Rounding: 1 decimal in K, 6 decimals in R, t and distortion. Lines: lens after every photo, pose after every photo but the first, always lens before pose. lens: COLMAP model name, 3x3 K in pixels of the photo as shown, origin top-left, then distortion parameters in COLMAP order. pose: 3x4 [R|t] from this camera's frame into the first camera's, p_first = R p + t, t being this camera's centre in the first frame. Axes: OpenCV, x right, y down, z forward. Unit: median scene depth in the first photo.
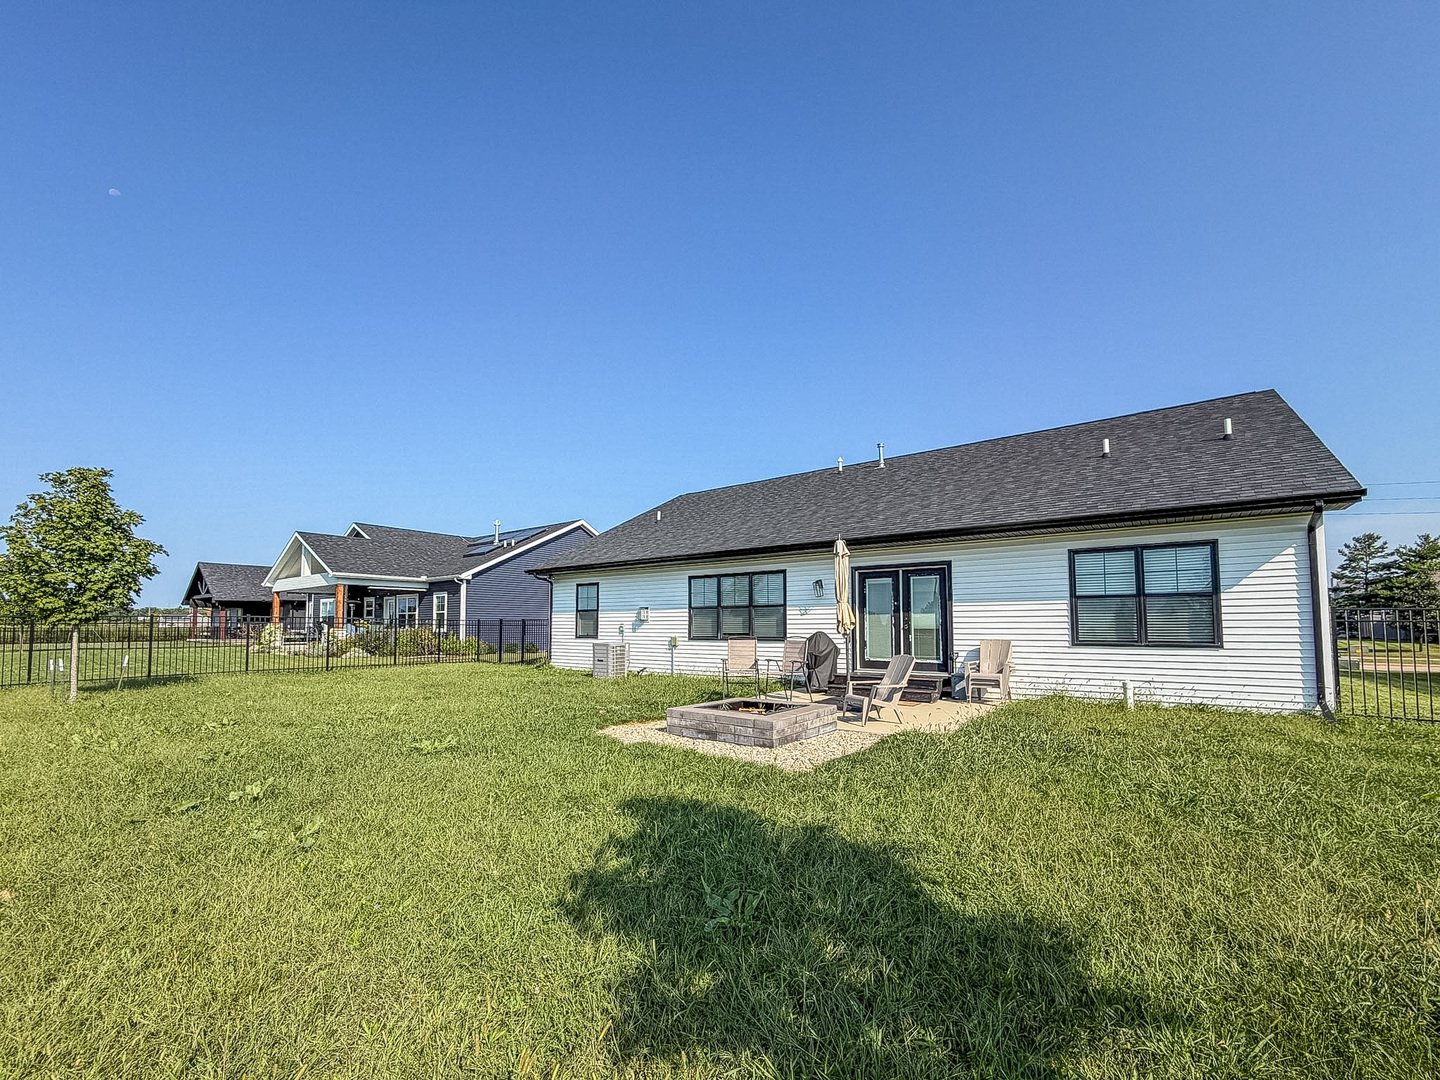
lens RADIAL K [[580.7, 0, 711.4], [0, 580.7, 593.7], [0, 0, 1]] dist [0.000326, 0.000062]
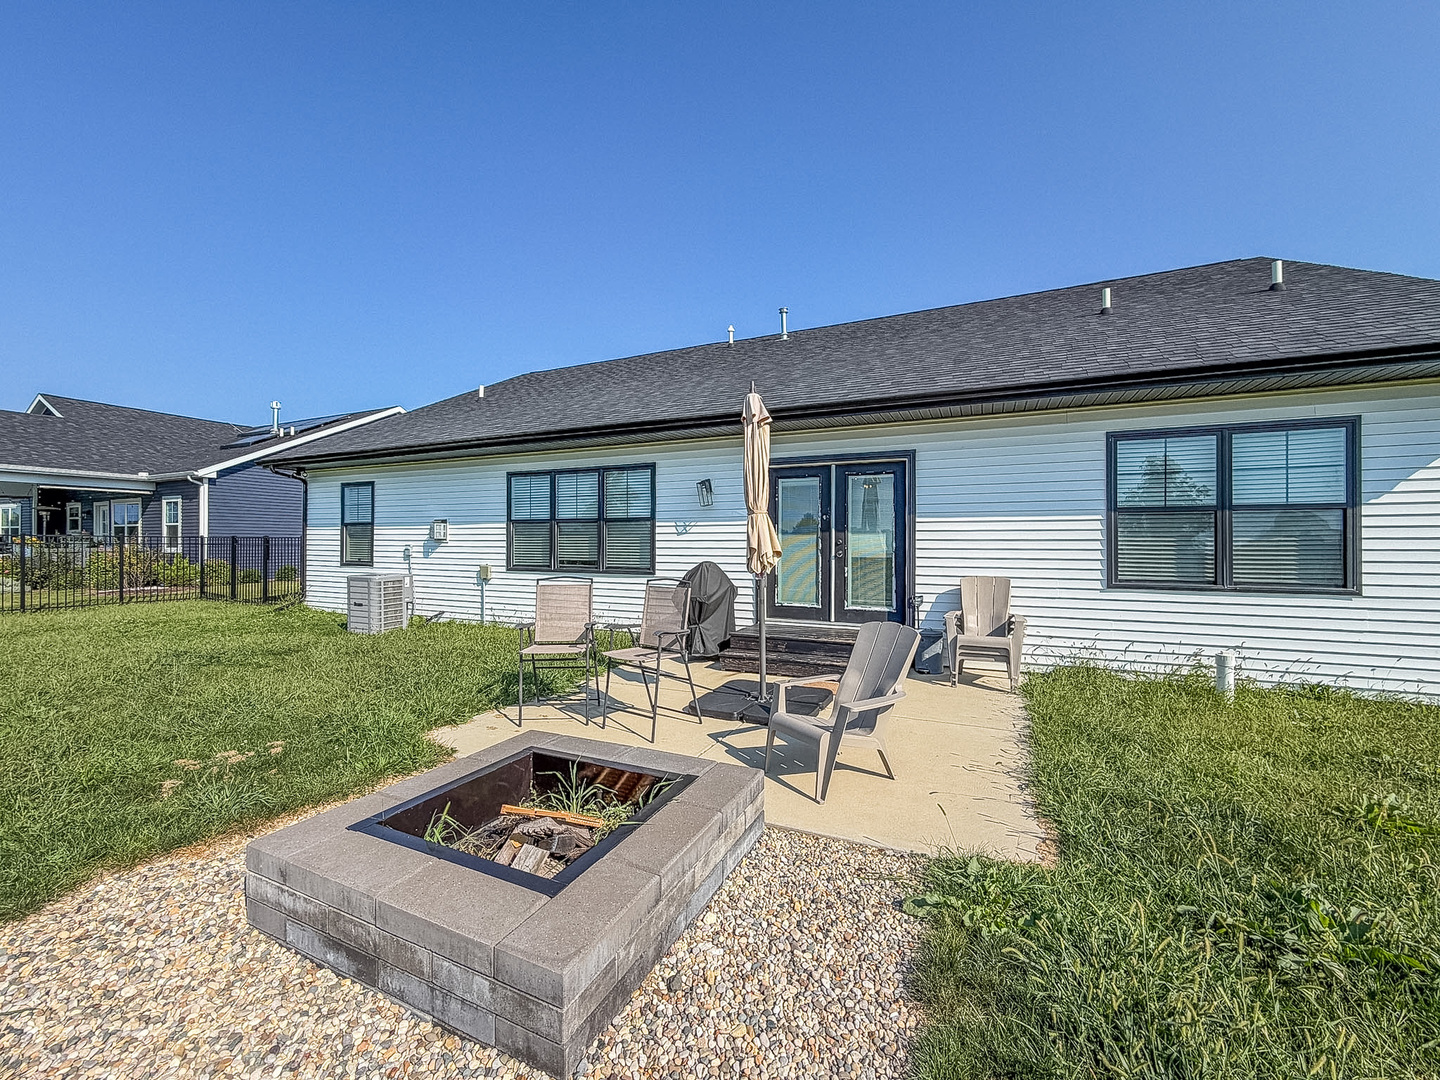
lens RADIAL K [[609.9, 0, 694.1], [0, 609.9, 536.8], [0, 0, 1]] dist [0.001434, 0.000151]
pose [[0.983559, 0.006056, 0.180486, 0.055474], [-0.014433, 0.998877, 0.045138, 0.009692], [-0.180010, -0.047001, 0.982541, 0.365833]]
